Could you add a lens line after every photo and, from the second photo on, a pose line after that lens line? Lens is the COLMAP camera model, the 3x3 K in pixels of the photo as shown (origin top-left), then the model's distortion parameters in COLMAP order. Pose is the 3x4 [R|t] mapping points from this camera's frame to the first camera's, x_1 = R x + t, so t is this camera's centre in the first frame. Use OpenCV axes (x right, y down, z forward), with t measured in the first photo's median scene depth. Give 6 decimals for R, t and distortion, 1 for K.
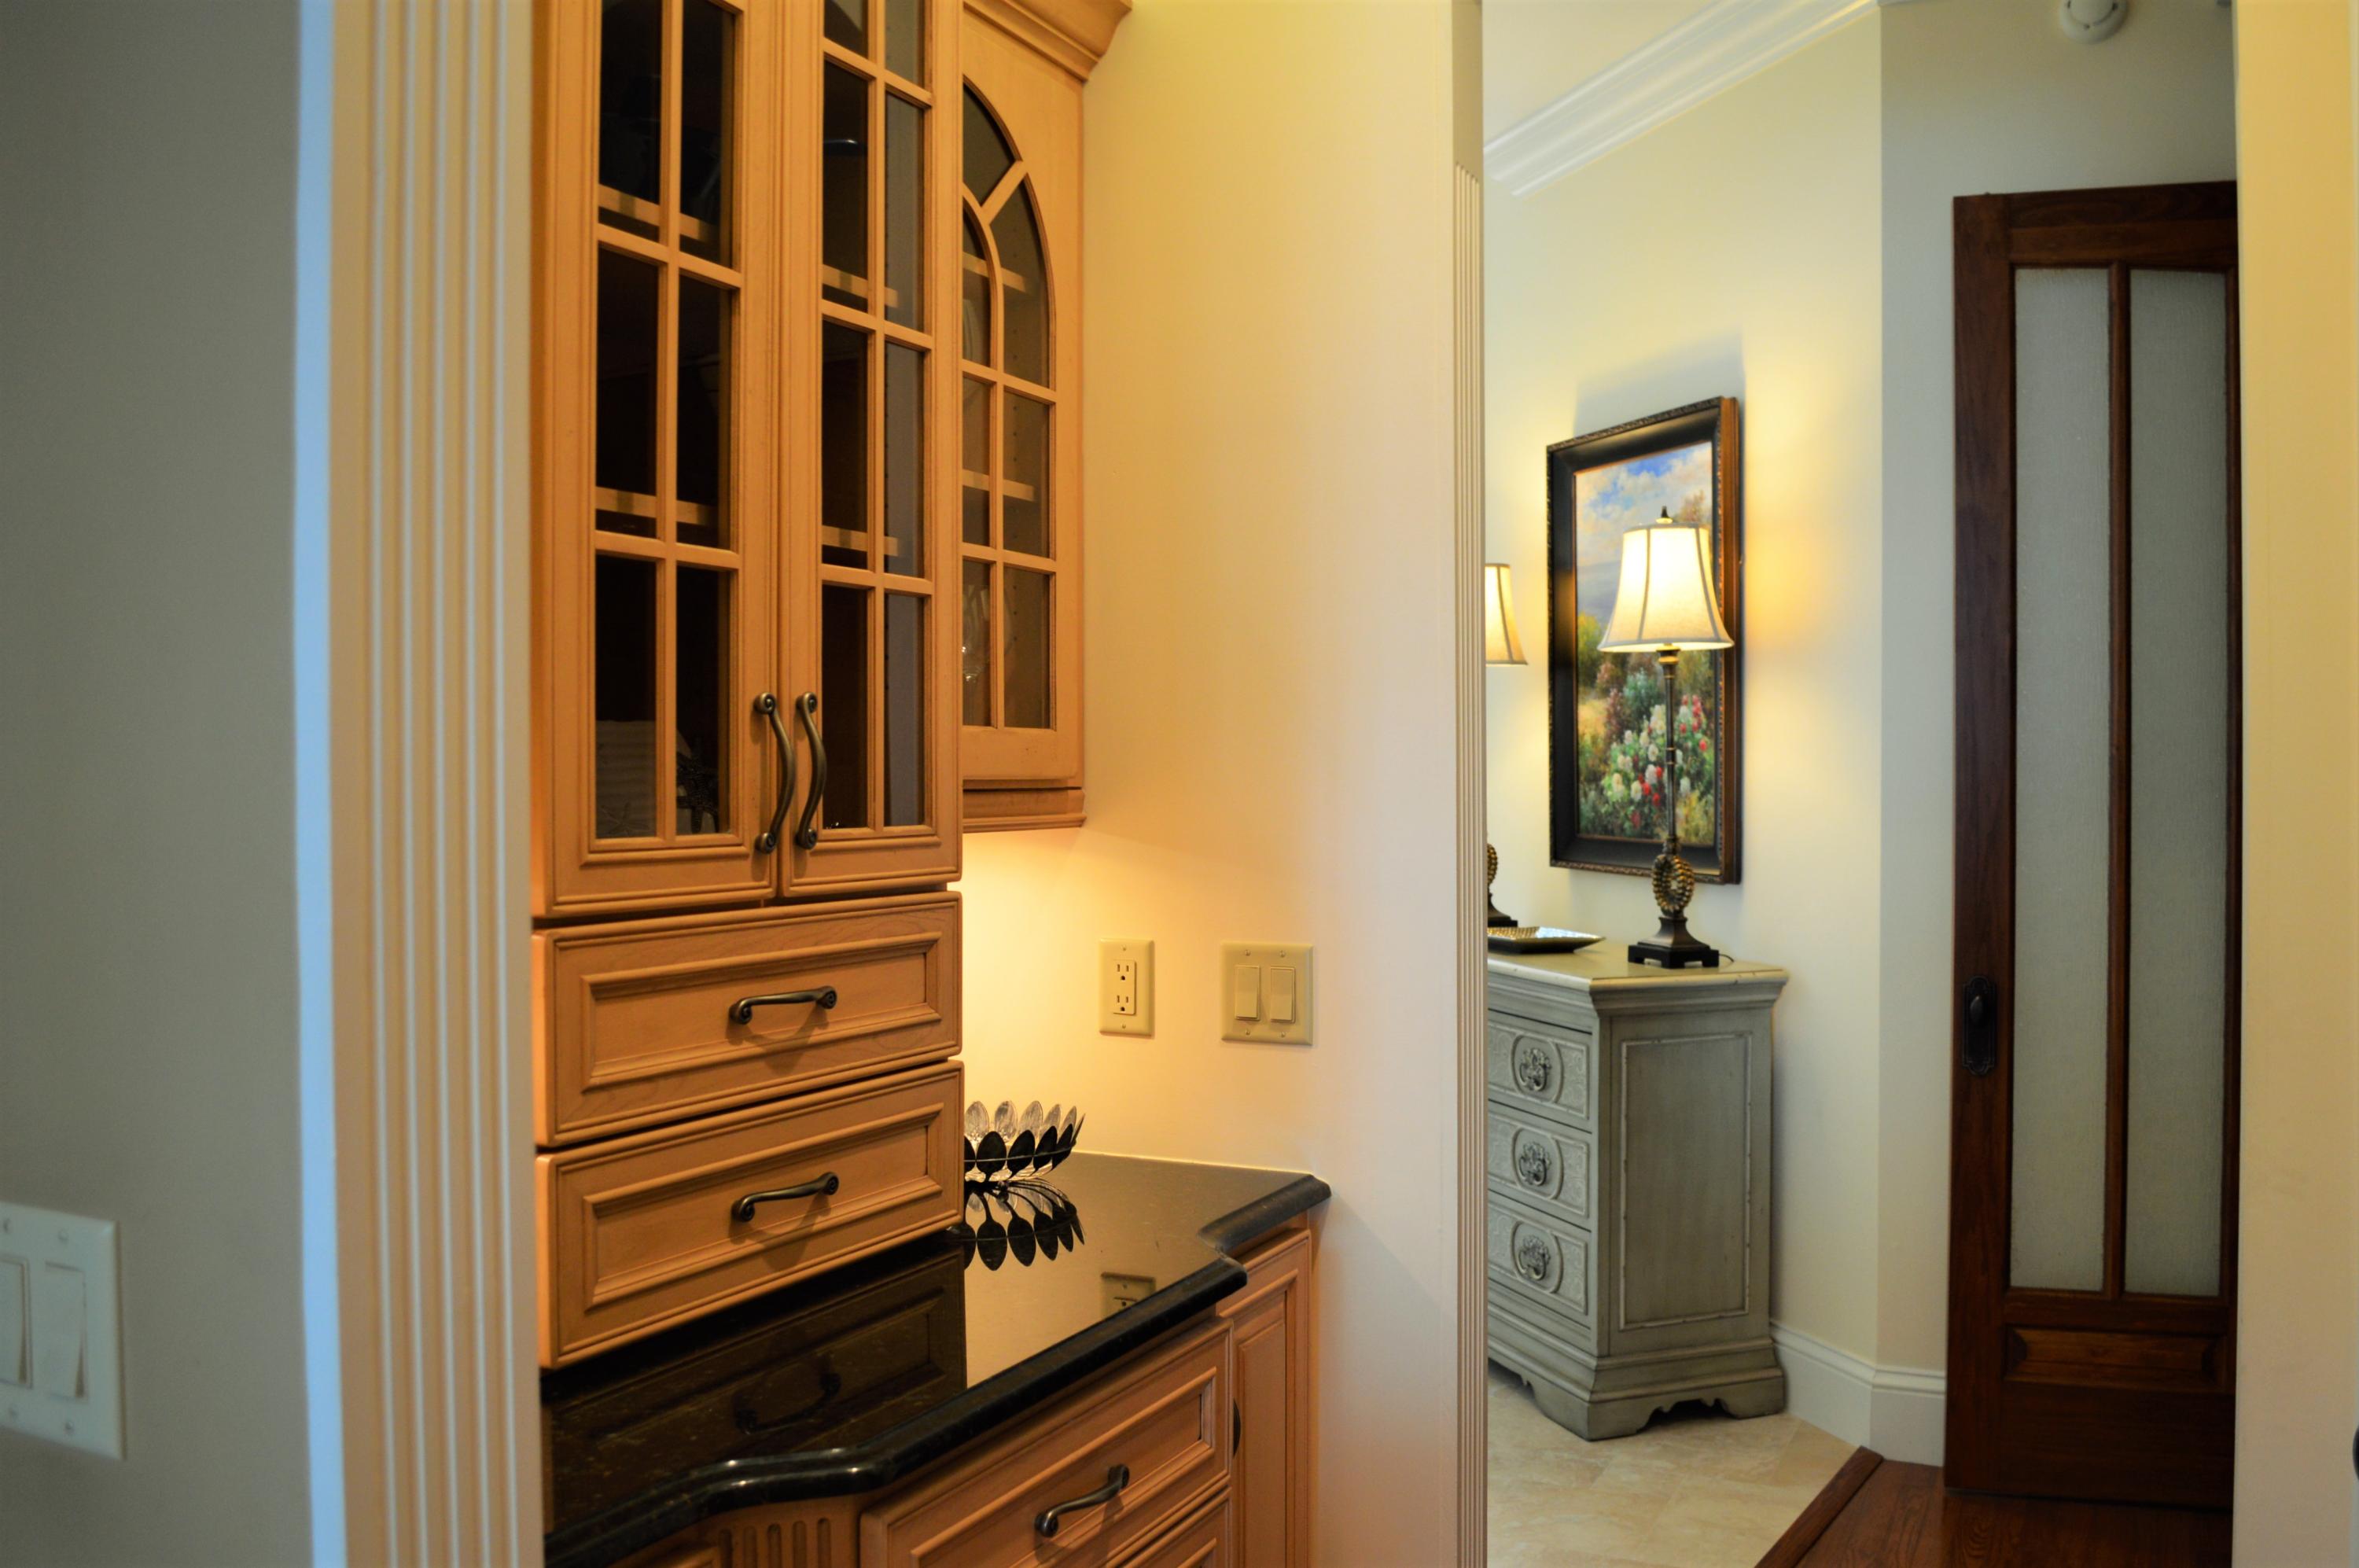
lens RADIAL K [[1866.7, 0, 1180.8], [0, 1866.7, 781.6], [0, 0, 1]] dist [-0.081704, -0.009473]
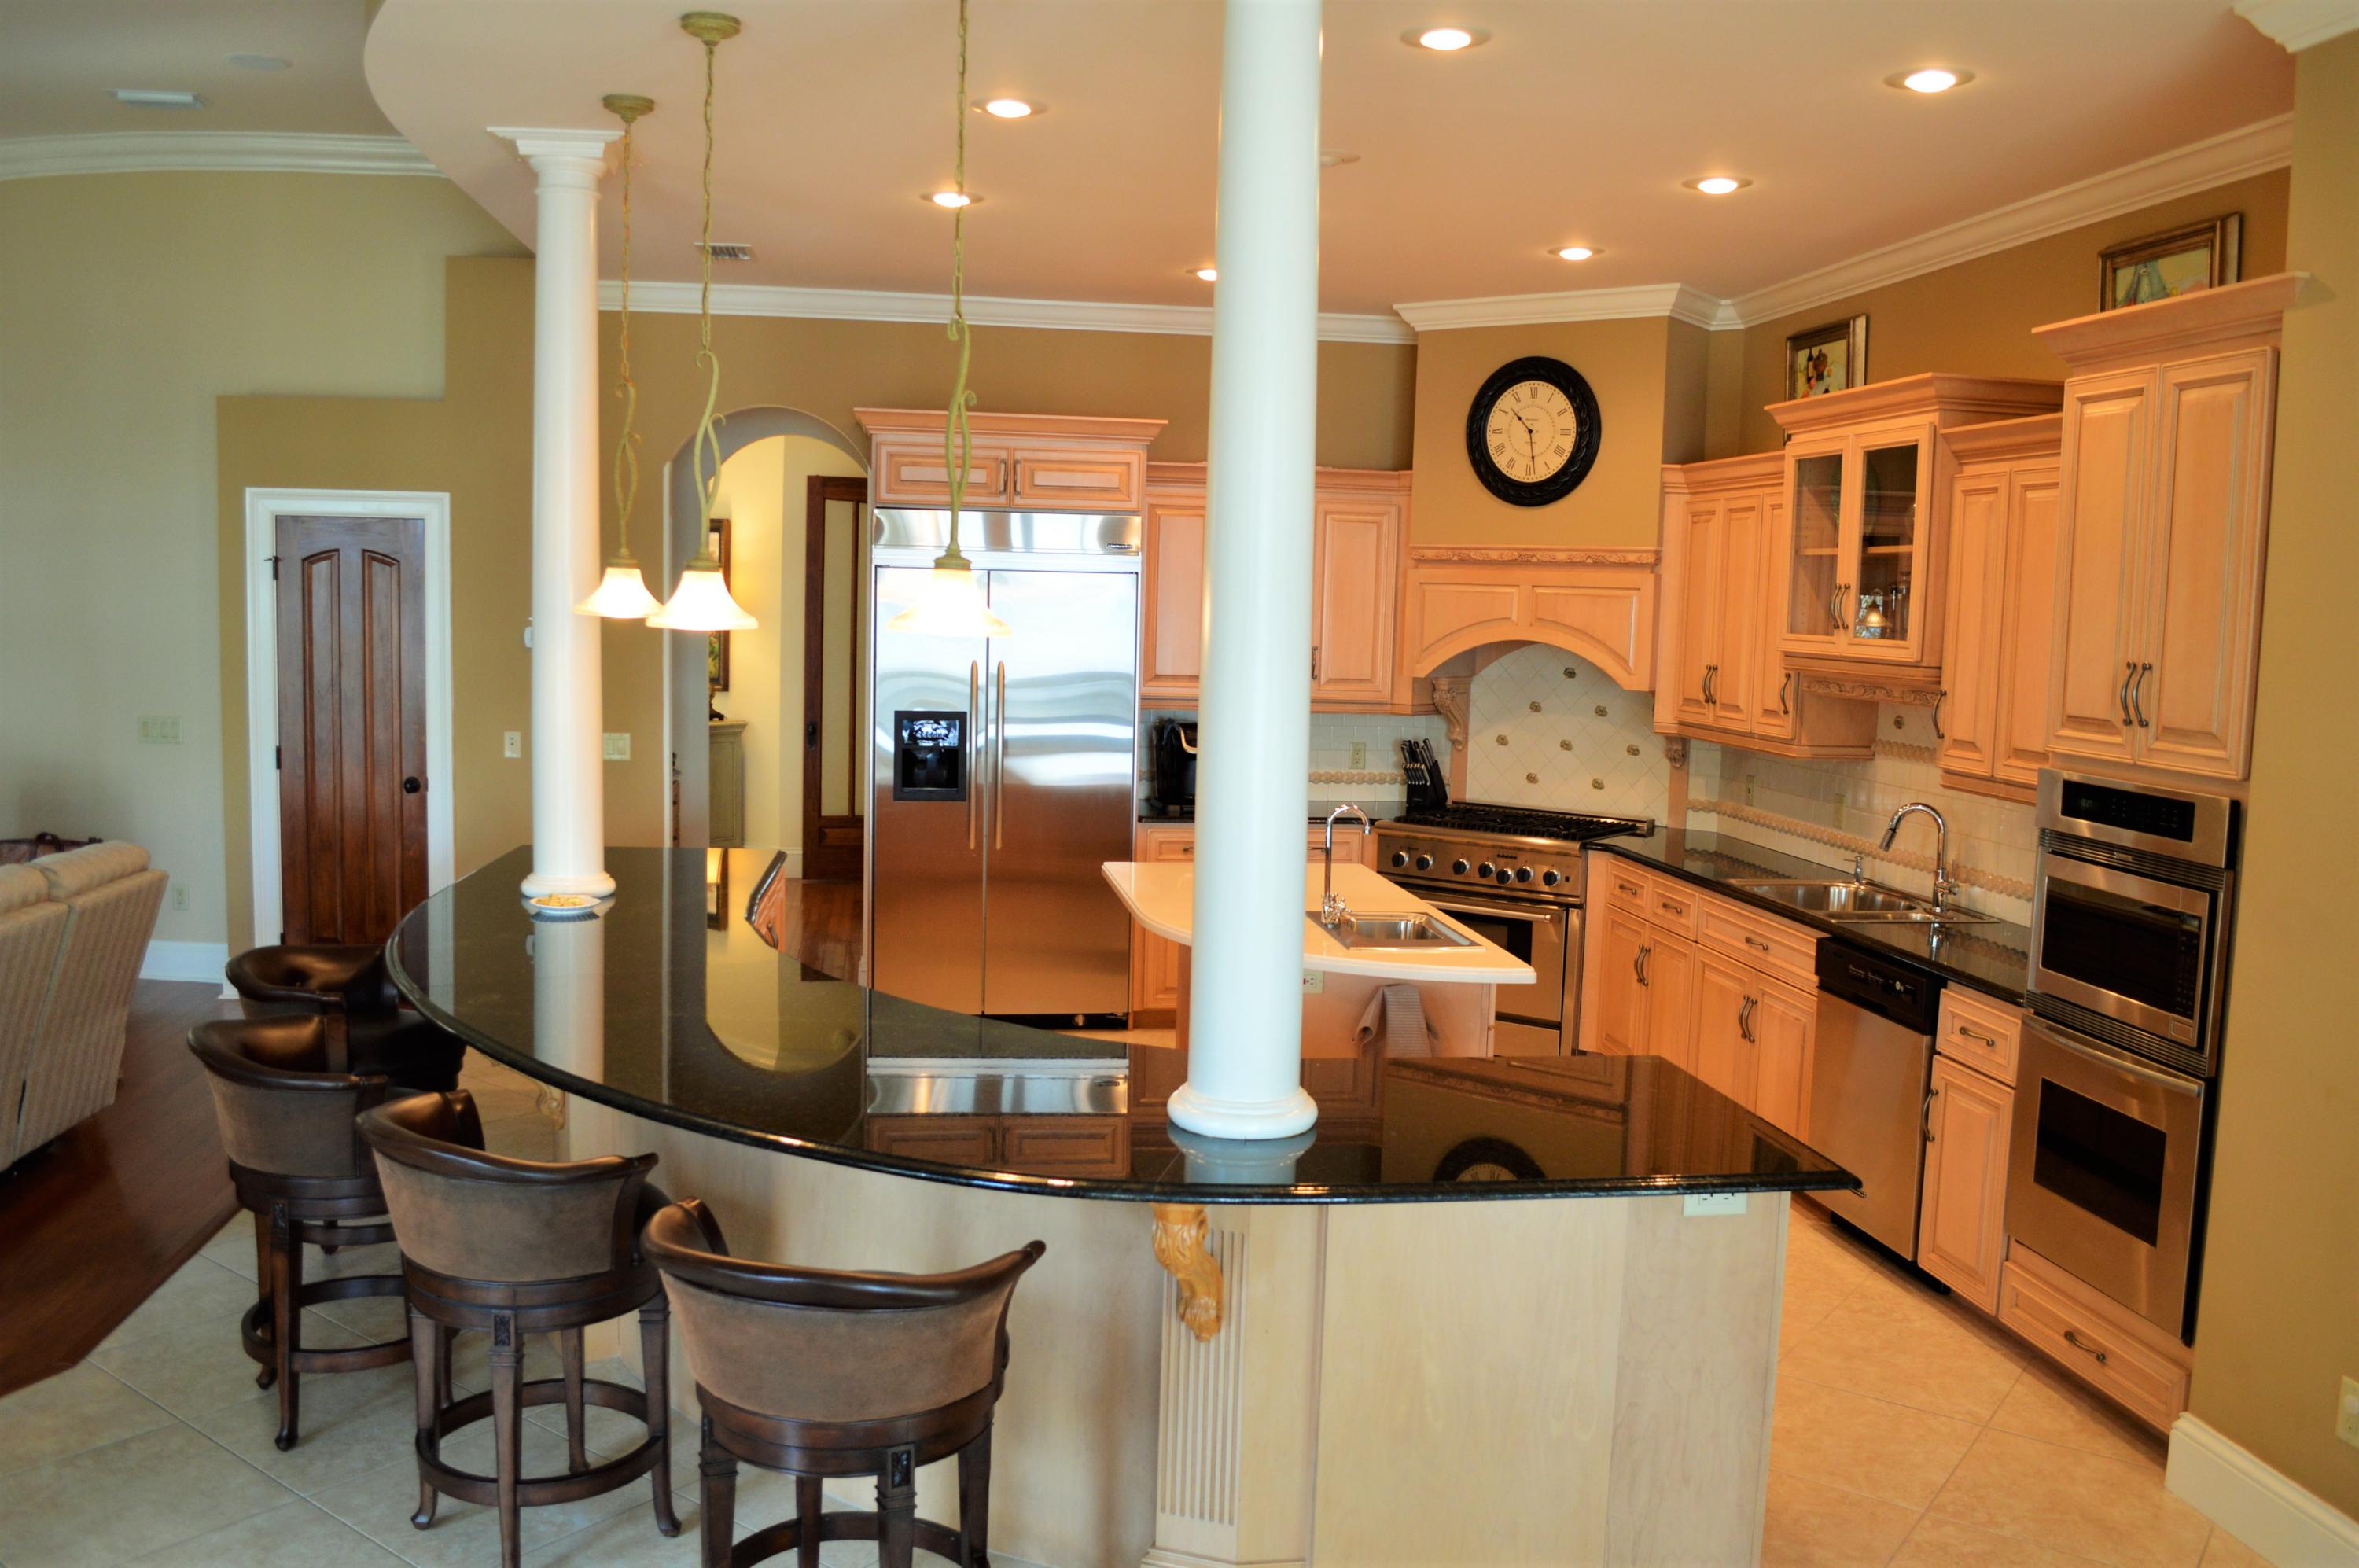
lens RADIAL K [[1866.7, 0, 1177.5], [0, 1866.7, 780.9], [0, 0, 1]] dist [-0.081704, -0.009473]
pose [[0.804301, -0.035462, 0.593163, -0.970151], [-0.024369, 0.995409, 0.092553, -0.102602], [-0.593723, -0.088896, 0.799744, -1.965784]]
